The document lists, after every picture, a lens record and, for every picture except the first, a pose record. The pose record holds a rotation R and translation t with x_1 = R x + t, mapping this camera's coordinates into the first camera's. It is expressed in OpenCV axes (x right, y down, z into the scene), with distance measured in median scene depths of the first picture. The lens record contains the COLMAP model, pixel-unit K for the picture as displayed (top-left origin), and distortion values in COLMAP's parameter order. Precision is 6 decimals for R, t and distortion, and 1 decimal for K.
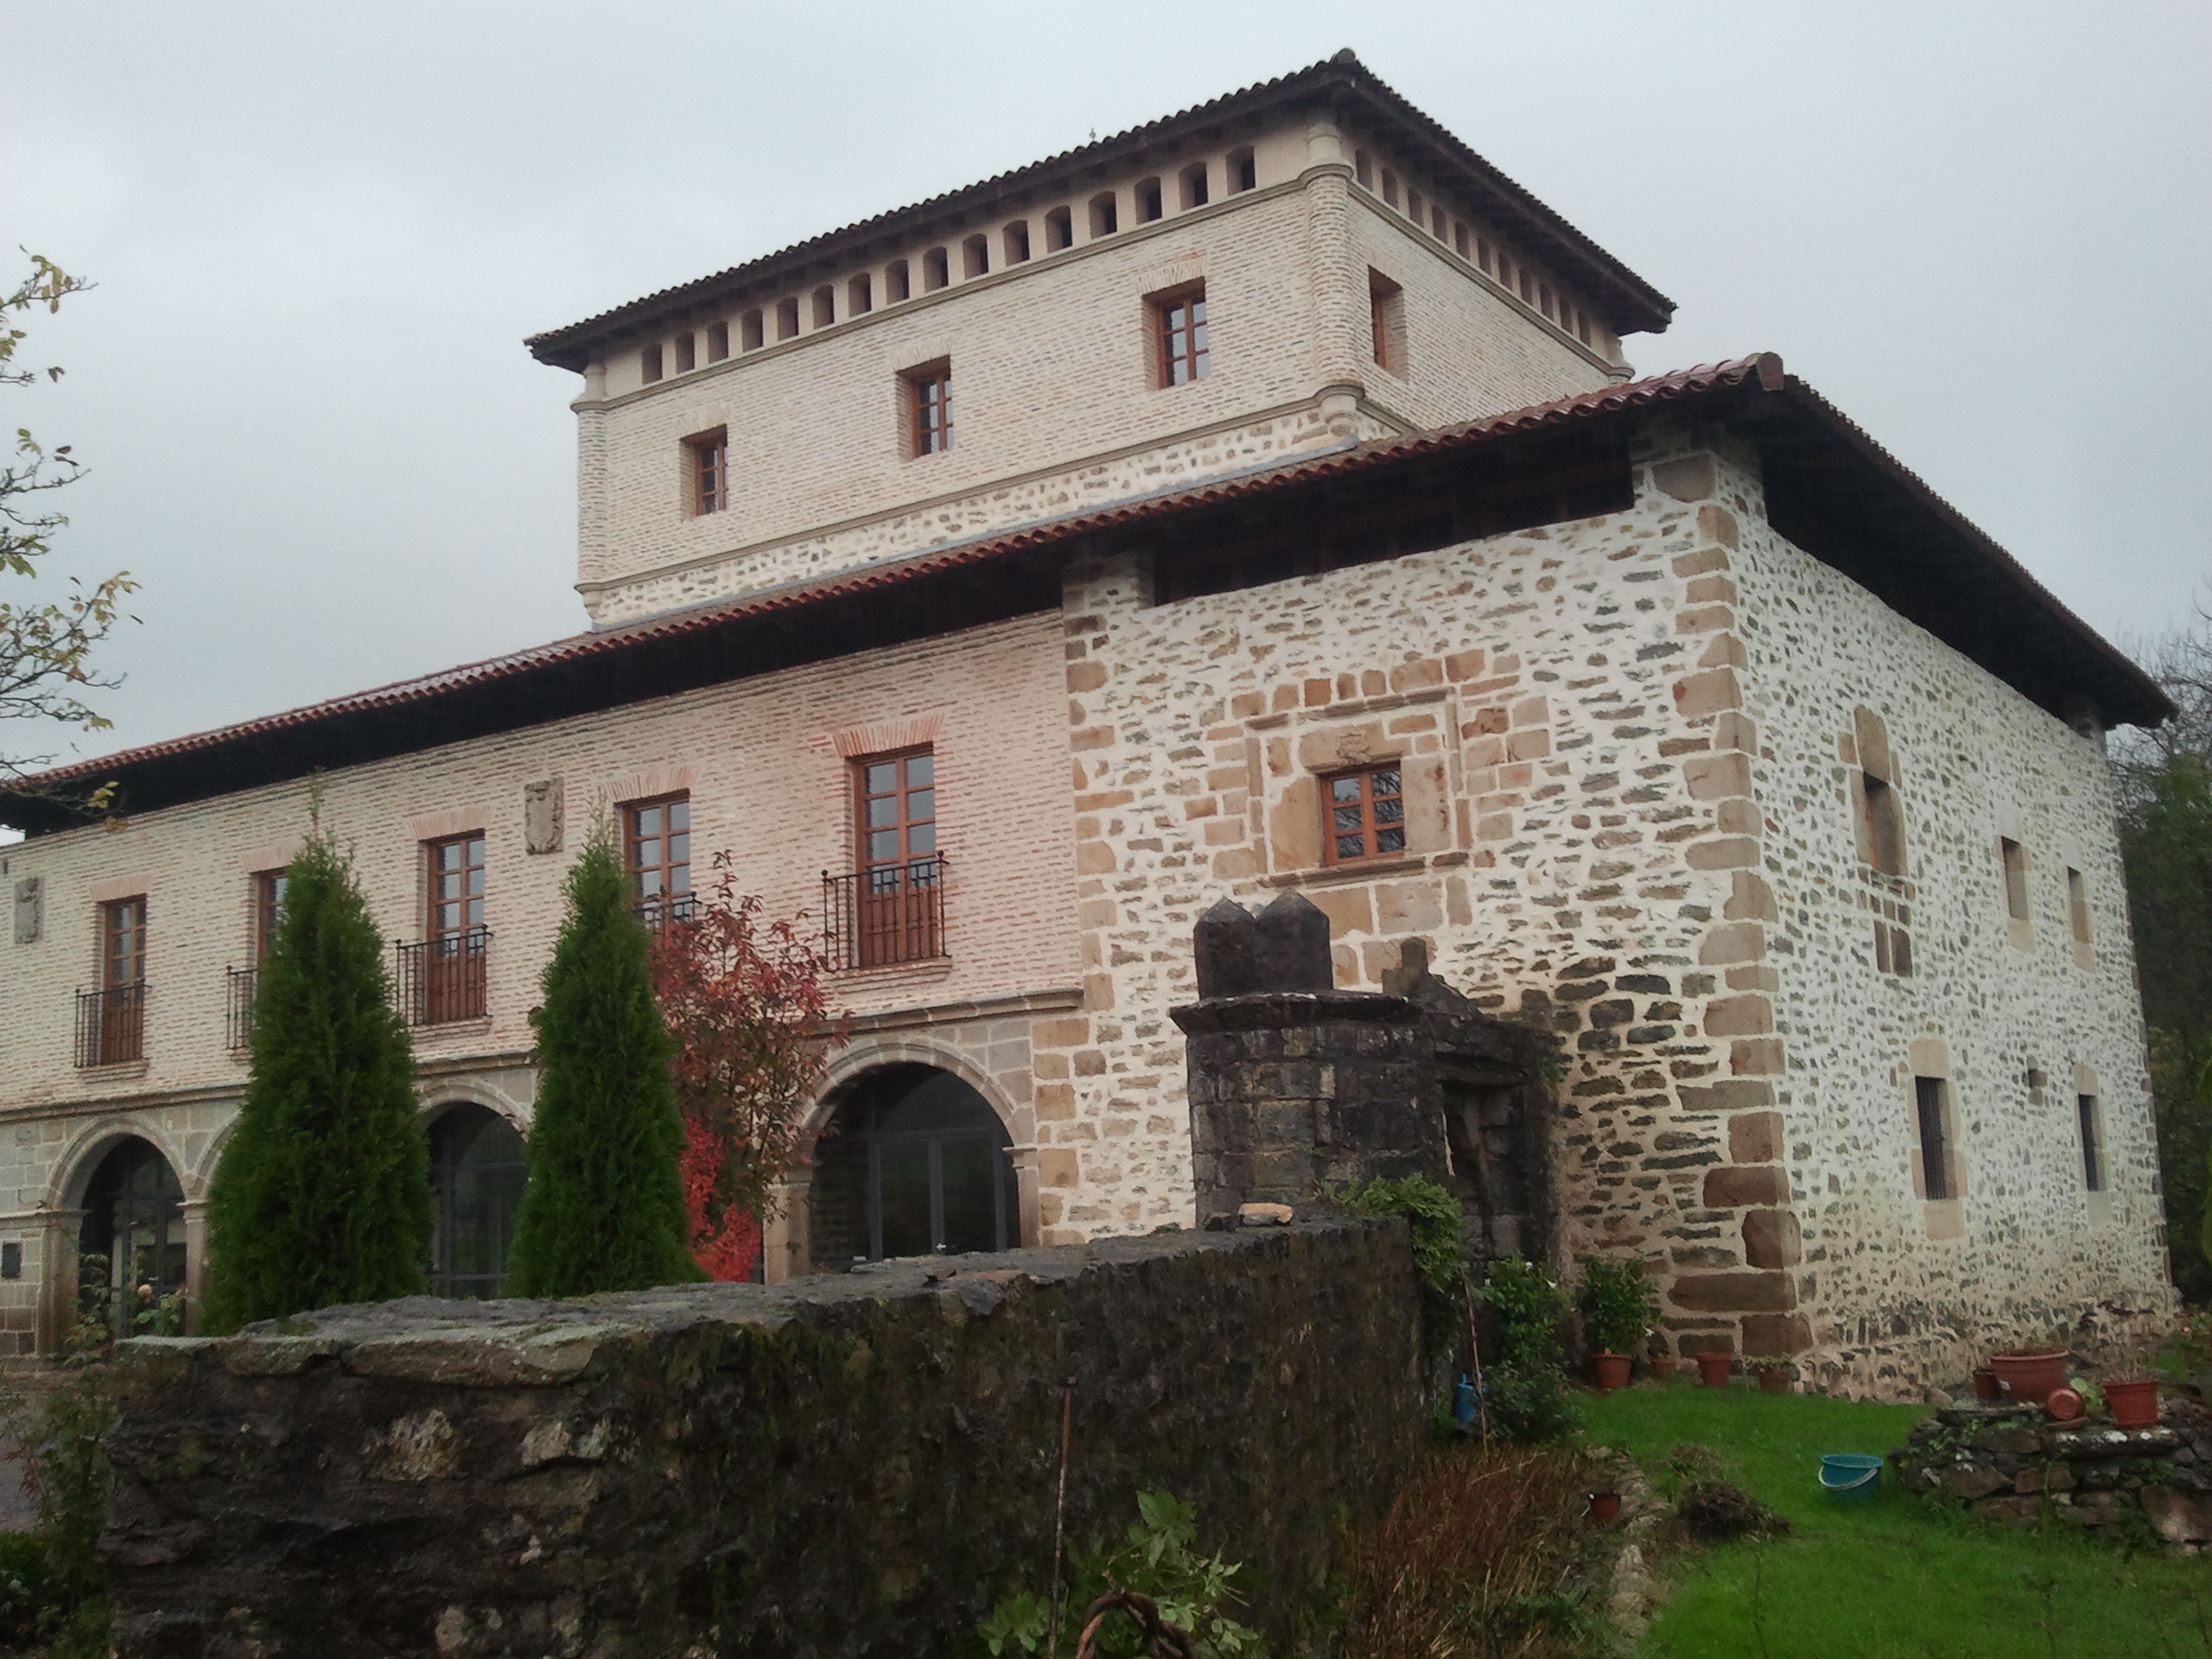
lens RADIAL K [[2331.4, 0, 1106.0], [0, 2331.4, 829.5], [0, 0, 1]] dist [0.078036, -0.374017]
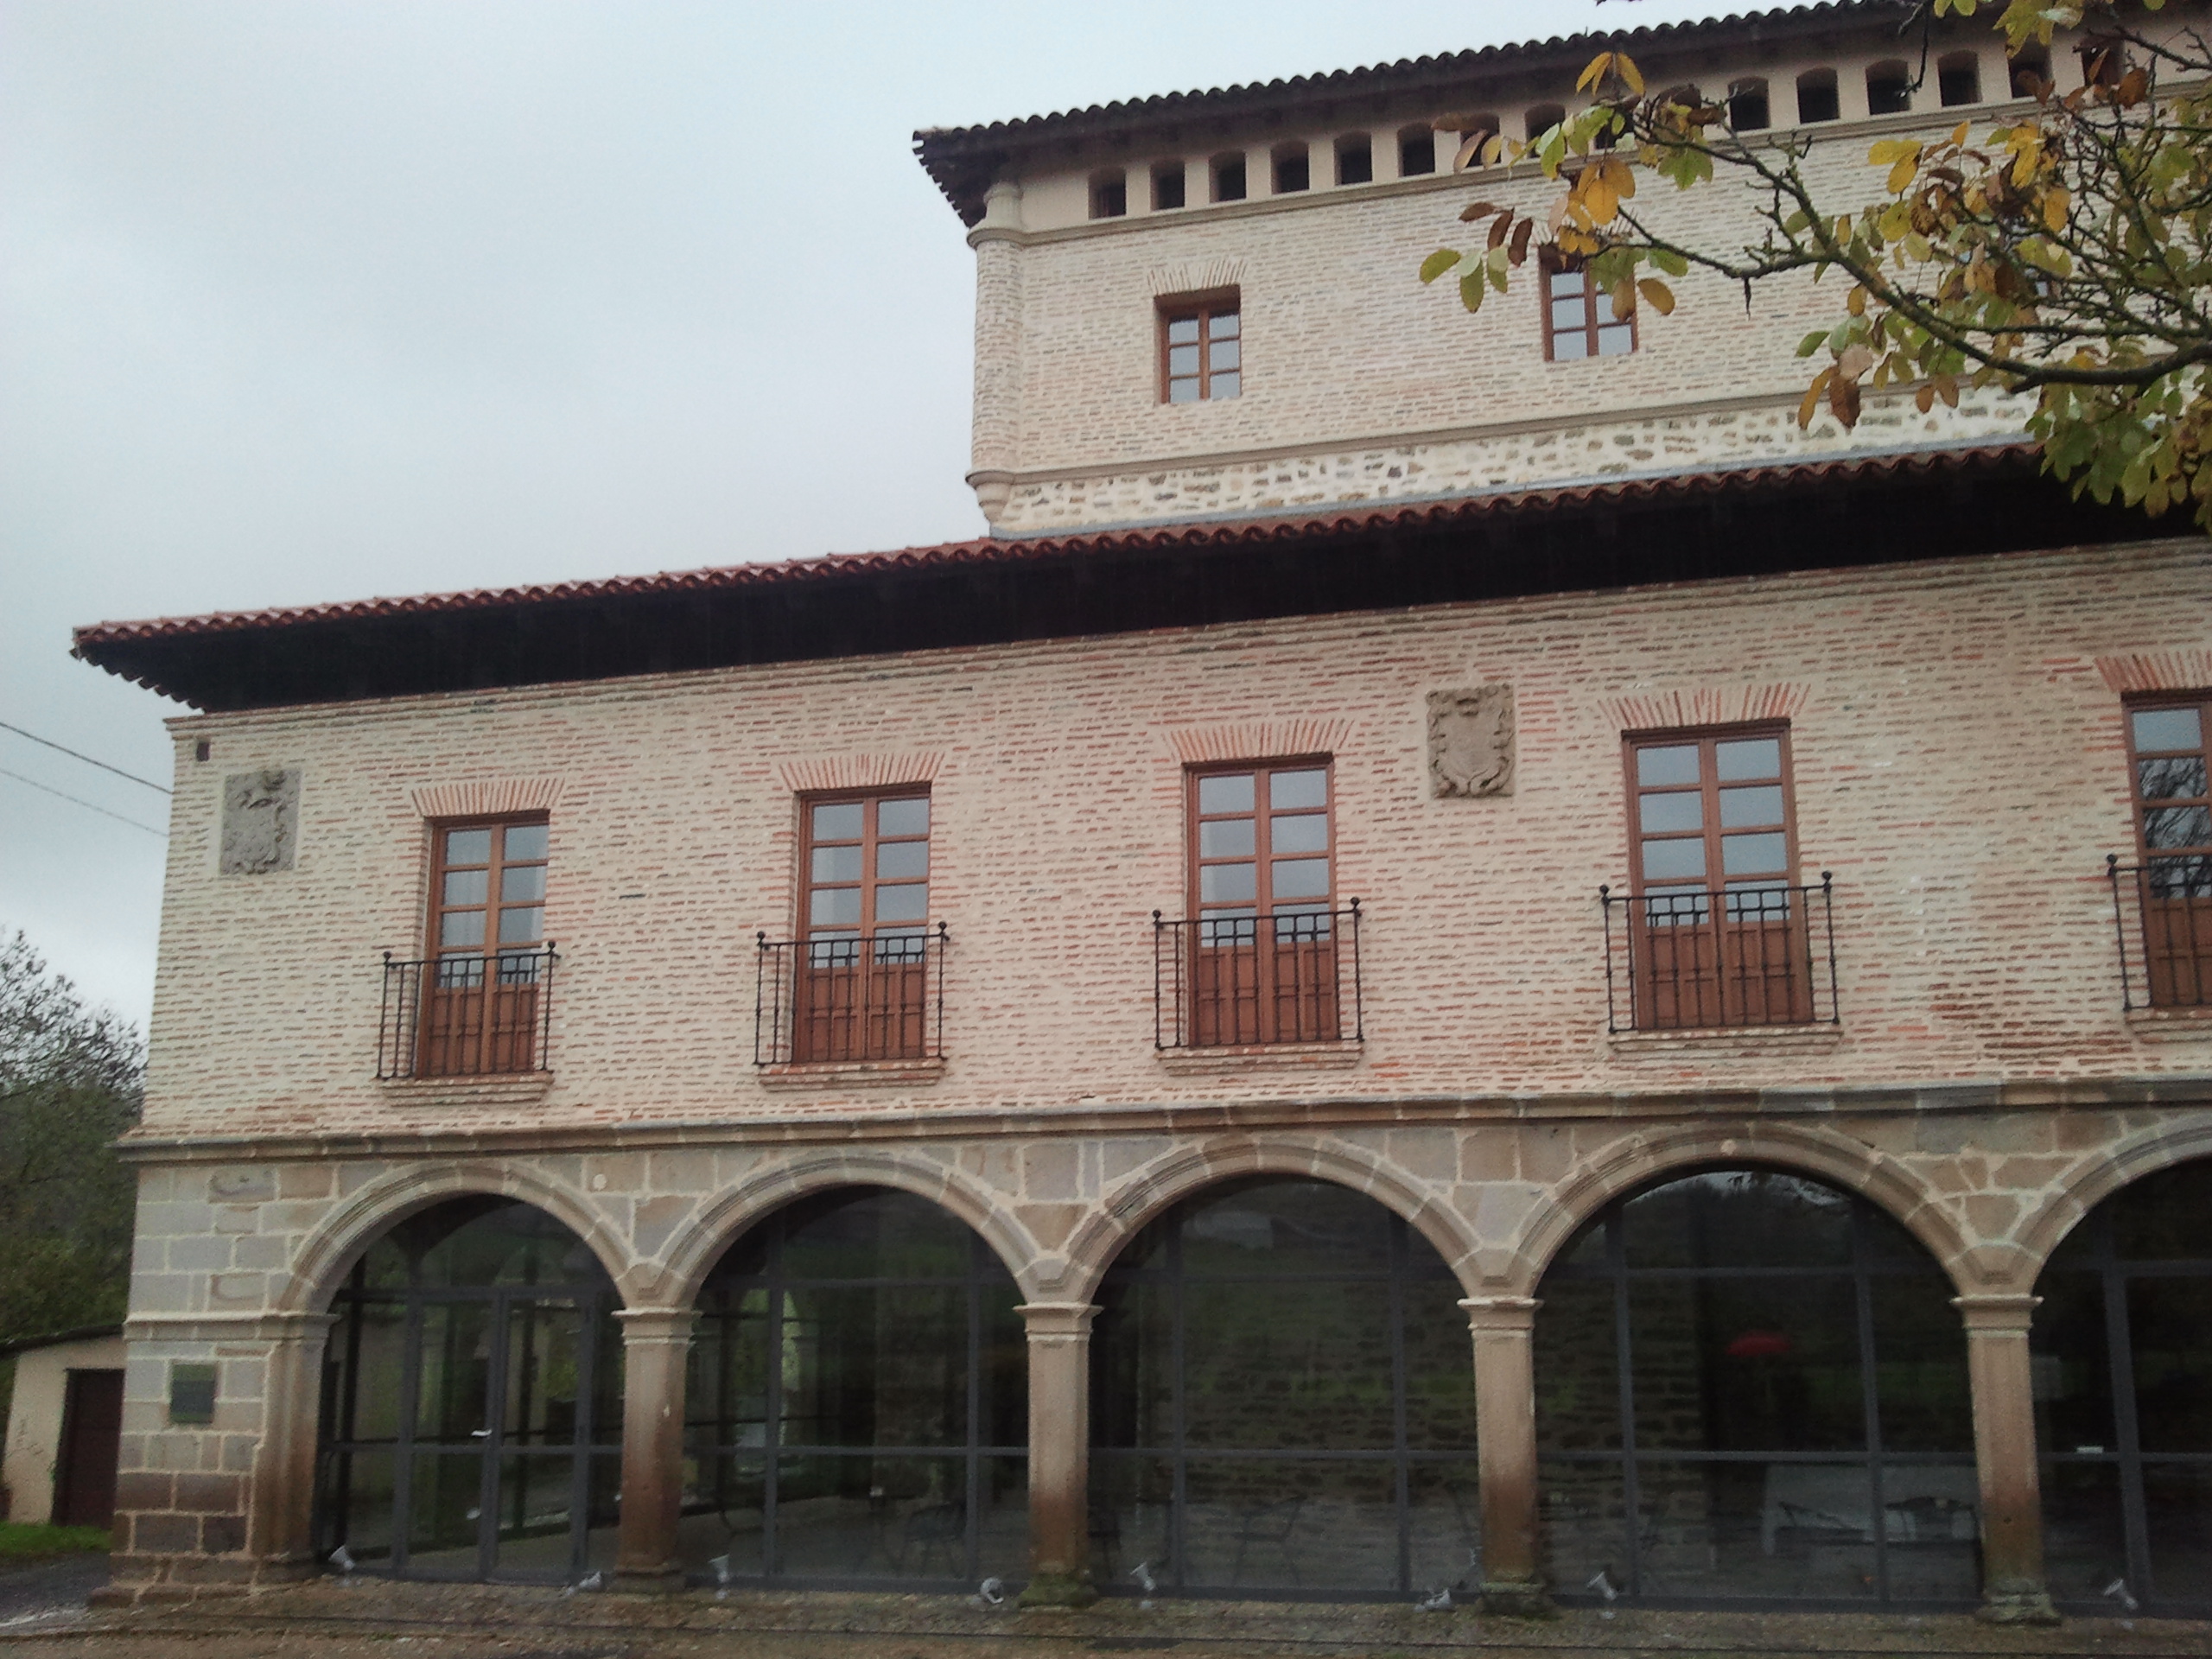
lens RADIAL K [[2442.0, 0, 1104.7], [0, 2442.0, 771.6], [0, 0, 1]] dist [0.083116, -0.470904]
pose [[0.950481, 0.121045, 0.286242, -0.470007], [-0.094036, 0.989873, -0.106345, 0.075183], [-0.296216, 0.074162, 0.952237, 0.335414]]
